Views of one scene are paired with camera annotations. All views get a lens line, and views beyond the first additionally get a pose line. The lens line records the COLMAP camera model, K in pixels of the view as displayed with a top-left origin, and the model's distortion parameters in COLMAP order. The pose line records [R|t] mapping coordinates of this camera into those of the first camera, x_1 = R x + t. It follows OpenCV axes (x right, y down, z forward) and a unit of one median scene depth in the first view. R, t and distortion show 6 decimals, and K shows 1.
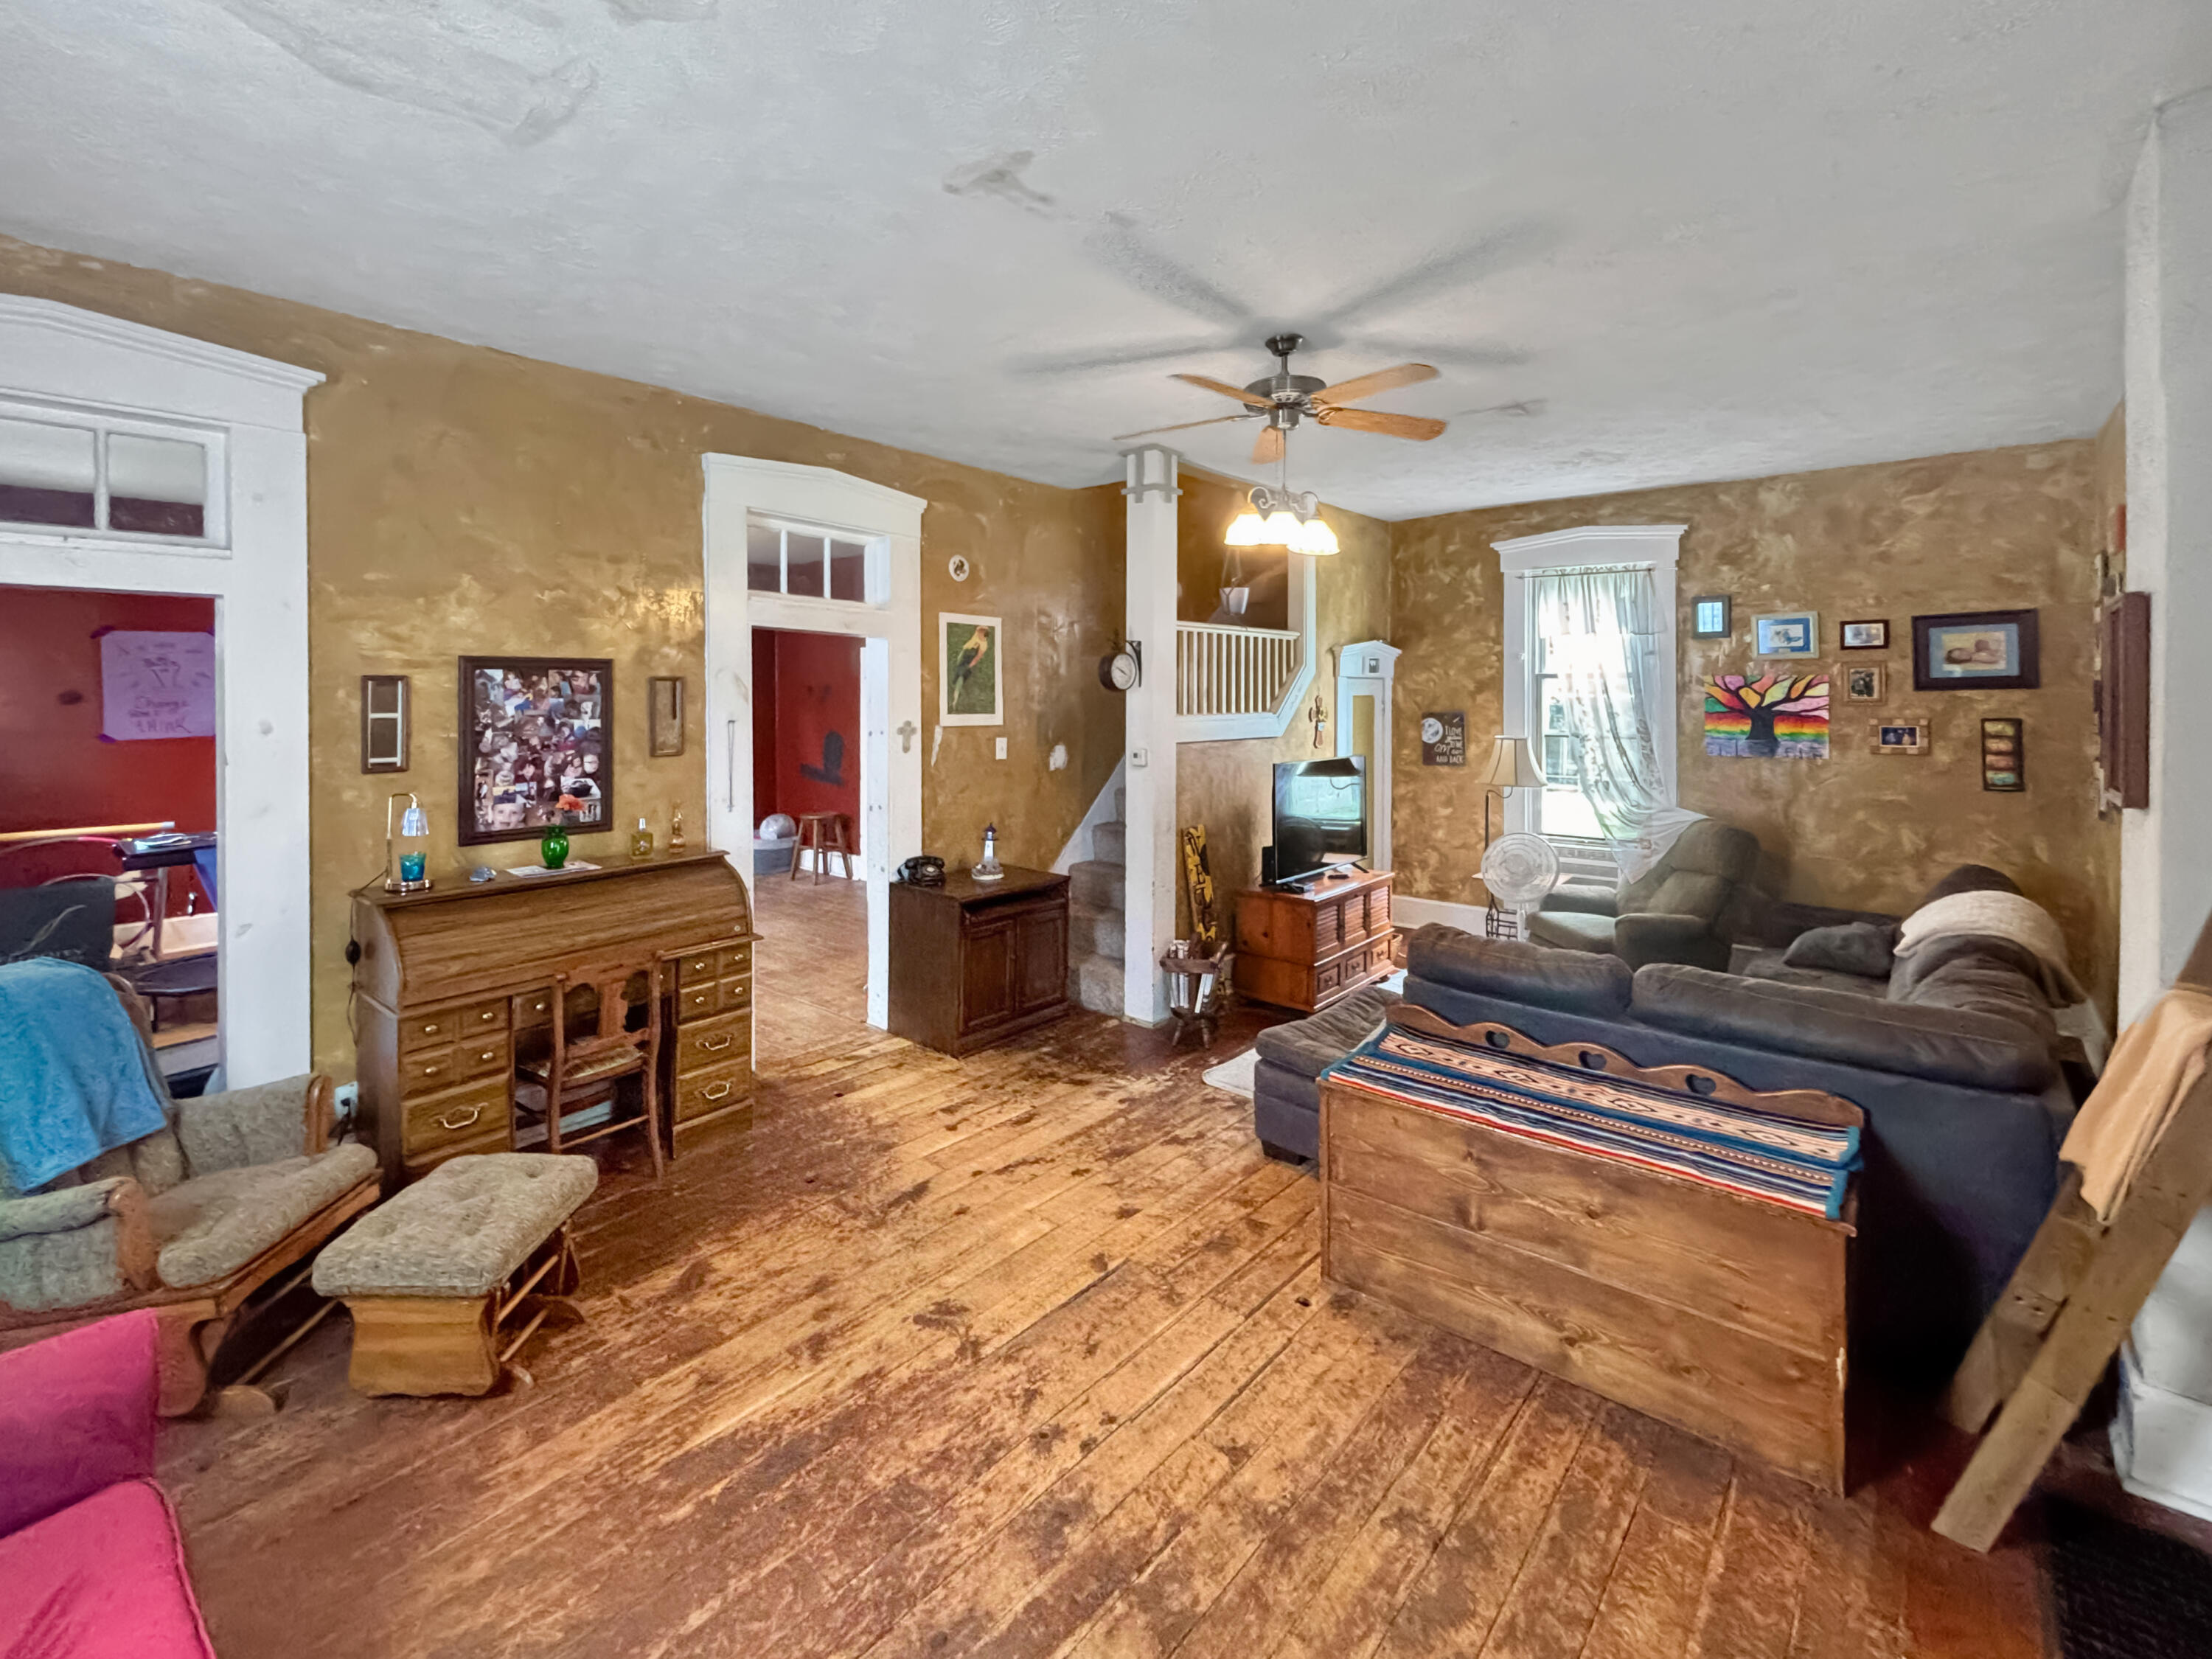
lens RADIAL K [[973.1, 0, 1110.4], [0, 973.1, 852.7], [0, 0, 1]] dist [-0.001124, -0.000644]
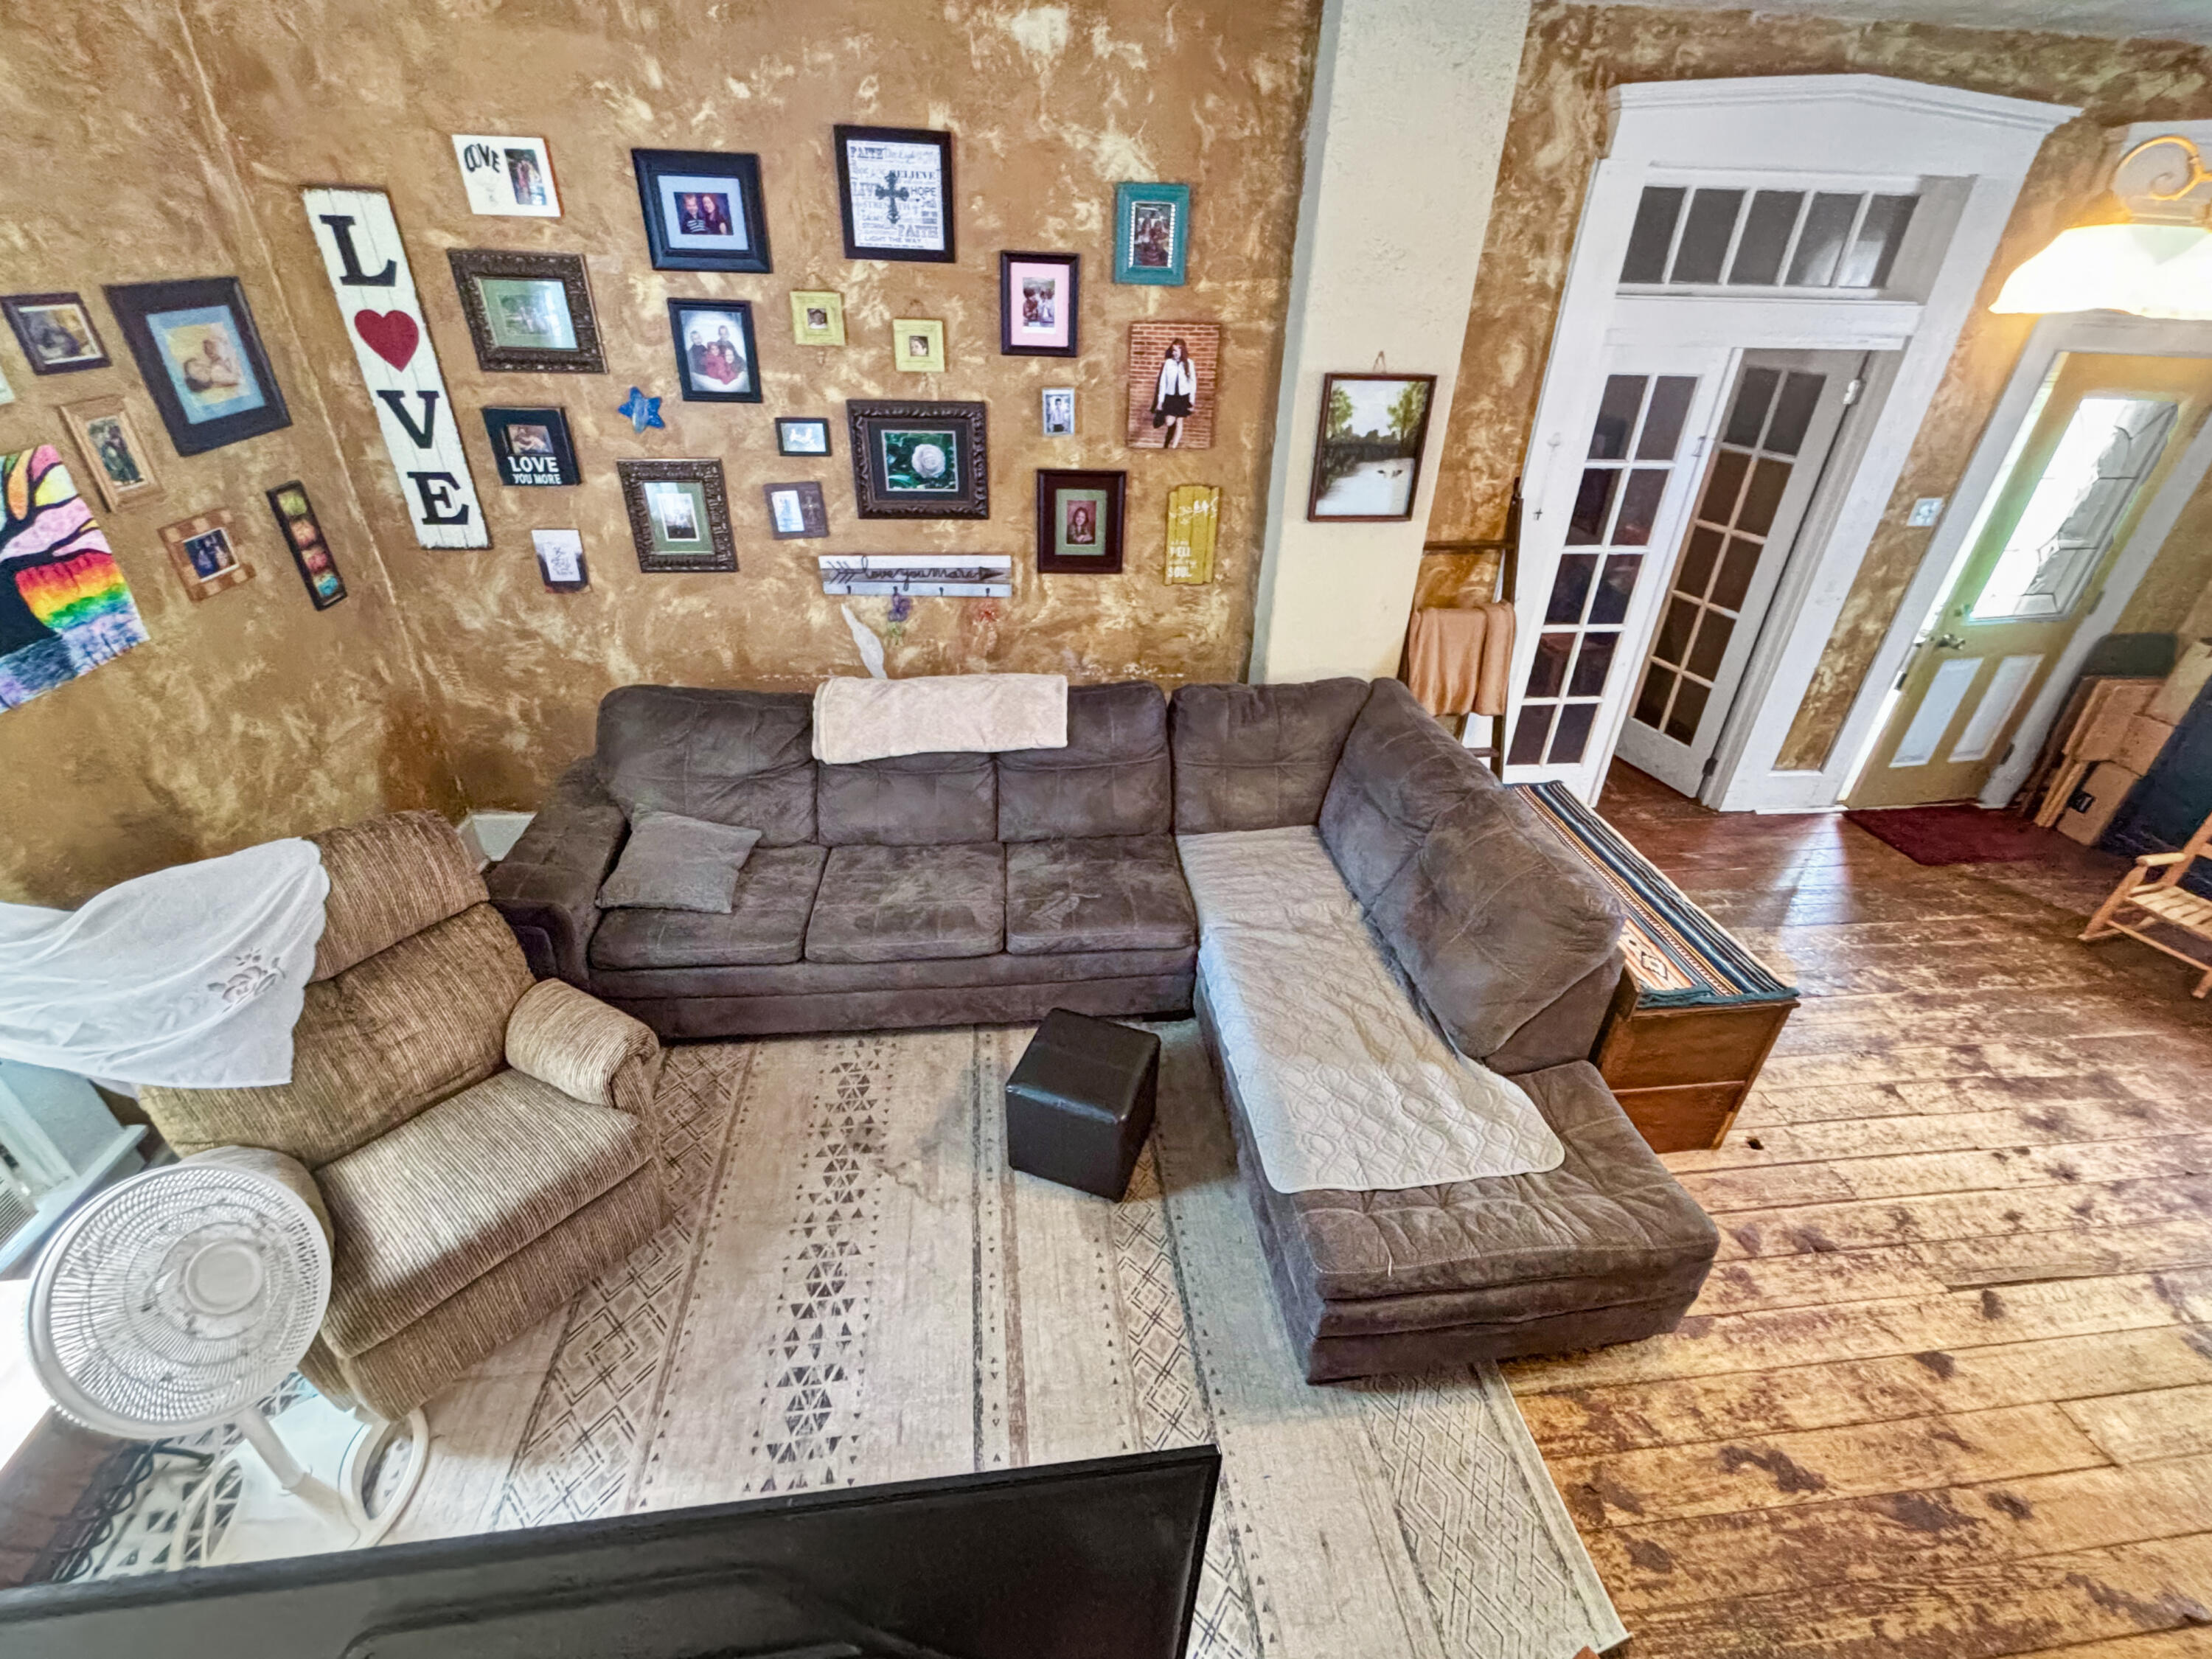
lens RADIAL K [[973.1, 0, 1110.4], [0, 973.1, 852.7], [0, 0, 1]] dist [-0.001124, -0.000644]
pose [[-0.735829, -0.366993, 0.569098, 0.130309], [0.082585, 0.785501, 0.613325, -0.278846], [-0.672113, 0.498301, -0.547686, 1.080213]]
